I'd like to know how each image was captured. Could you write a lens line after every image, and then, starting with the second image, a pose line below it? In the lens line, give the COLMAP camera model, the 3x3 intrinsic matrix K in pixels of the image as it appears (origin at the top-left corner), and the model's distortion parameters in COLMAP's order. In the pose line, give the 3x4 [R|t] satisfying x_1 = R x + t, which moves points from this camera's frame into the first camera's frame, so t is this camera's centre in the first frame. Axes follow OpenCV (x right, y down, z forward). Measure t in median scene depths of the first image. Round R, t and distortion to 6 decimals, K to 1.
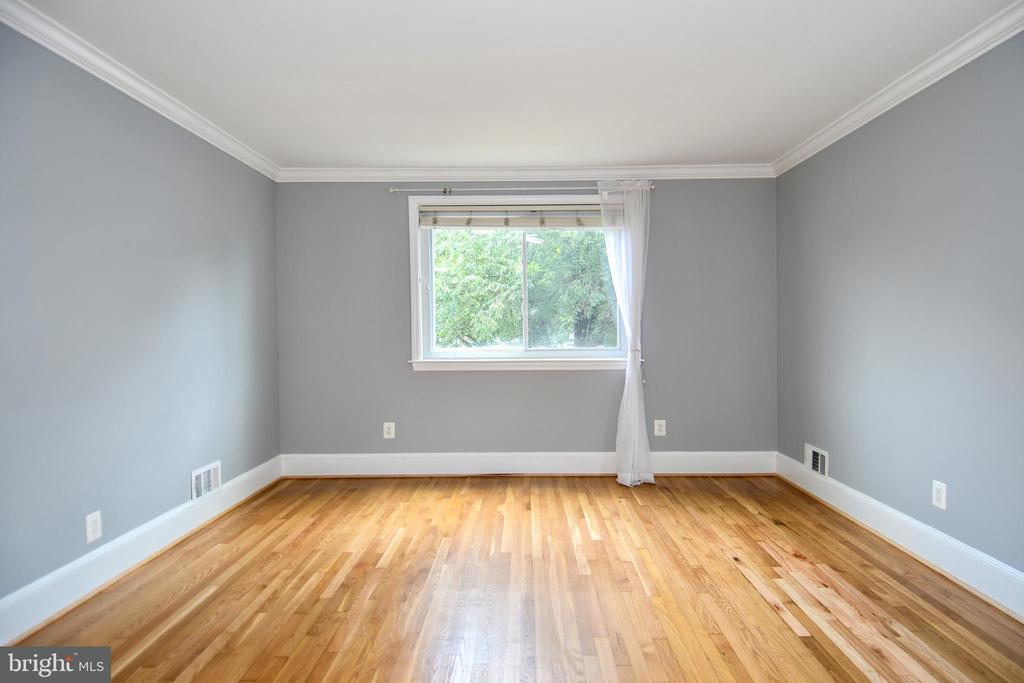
lens RADIAL K [[547.6, 0, 521.7], [0, 547.6, 338.2], [0, 0, 1]] dist [0.046776, -0.055186]
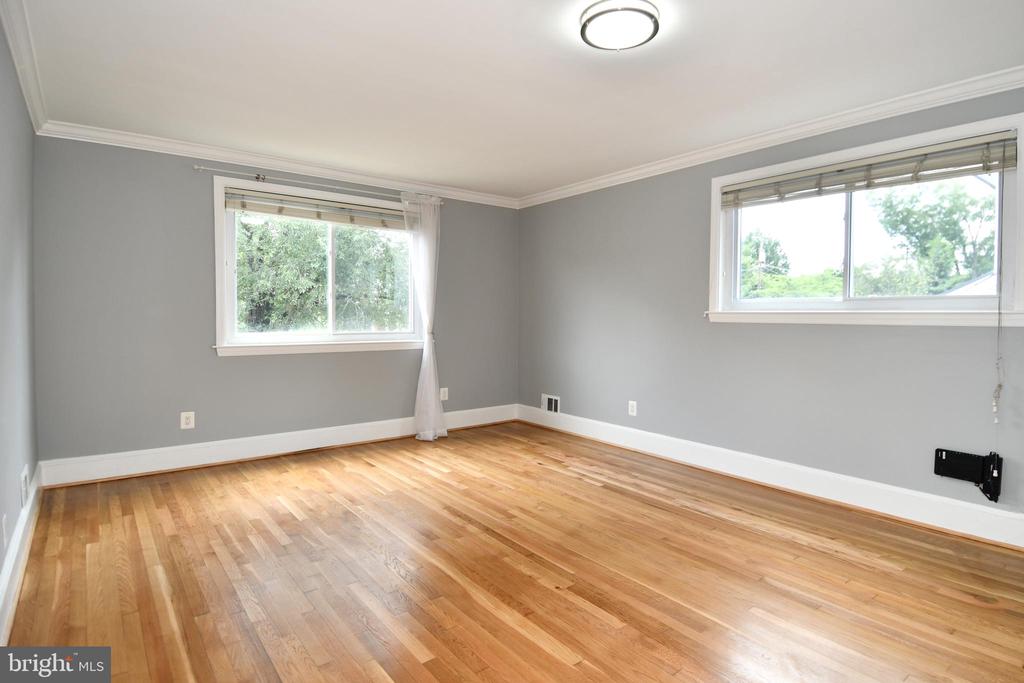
lens RADIAL K [[556.9, 0, 546.9], [0, 556.9, 343.7], [0, 0, 1]] dist [0.047615, -0.058544]
pose [[0.766424, -0.021414, 0.641978, -0.432329], [0.003735, 0.999576, 0.028883, 0.011953], [-0.642324, -0.019739, 0.766179, -0.151270]]
